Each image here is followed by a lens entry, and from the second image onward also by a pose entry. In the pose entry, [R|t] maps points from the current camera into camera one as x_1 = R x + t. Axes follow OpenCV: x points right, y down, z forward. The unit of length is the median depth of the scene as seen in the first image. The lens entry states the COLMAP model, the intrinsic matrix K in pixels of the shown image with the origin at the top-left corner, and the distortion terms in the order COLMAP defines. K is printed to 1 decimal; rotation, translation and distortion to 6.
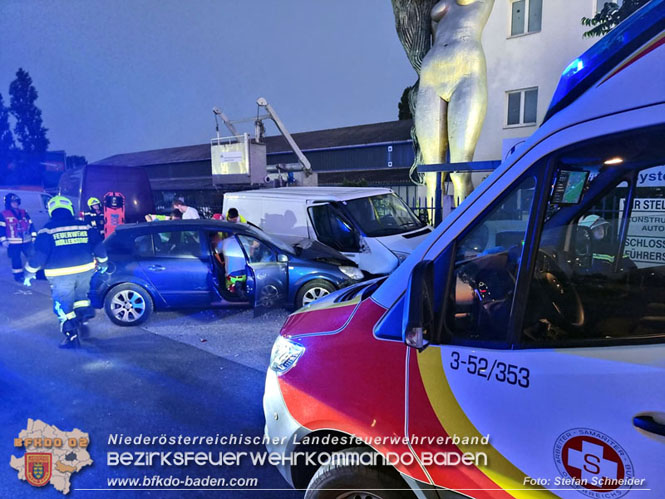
lens RADIAL K [[451.9, 0, 324.9], [0, 451.9, 250.8], [0, 0, 1]] dist [0.071062, -0.052537]
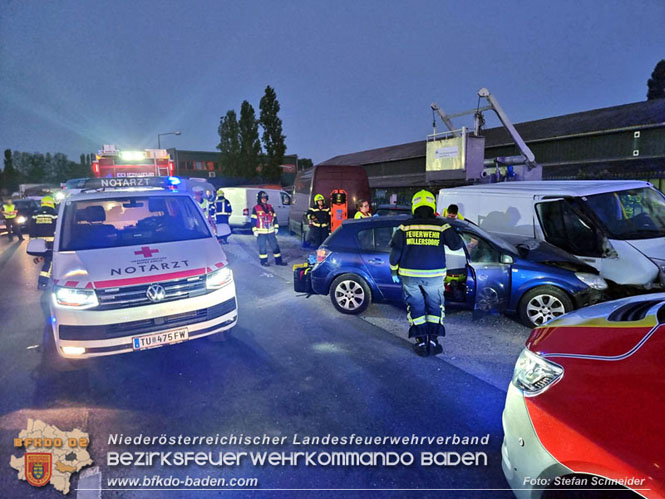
lens RADIAL K [[451.9, 0, 337.1], [0, 451.9, 248.7], [0, 0, 1]] dist [0.071062, -0.052537]
pose [[0.913589, 0.048698, -0.403712, -0.017554], [-0.047727, 0.998783, 0.012473, 0.000046], [0.403828, 0.007873, 0.914801, 0.010085]]
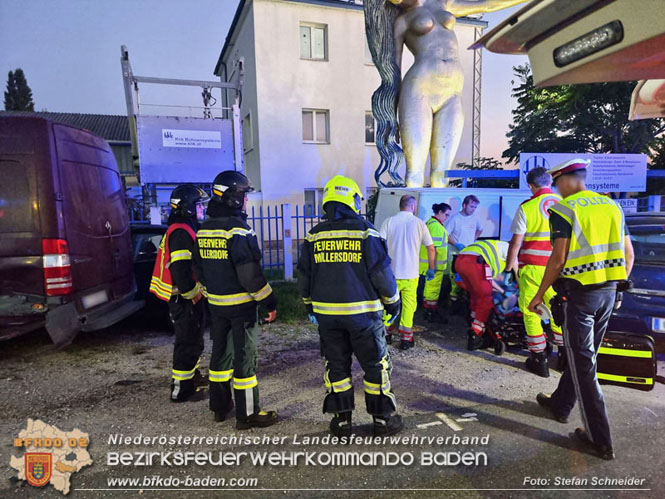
lens RADIAL K [[451.9, 0, 334.1], [0, 451.9, 253.1], [0, 0, 1]] dist [0.071062, -0.052537]
pose [[0.514925, -0.091344, 0.852355, -0.716138], [0.124469, 0.991736, 0.031087, -0.060145], [-0.848151, 0.090084, 0.522039, 0.615547]]
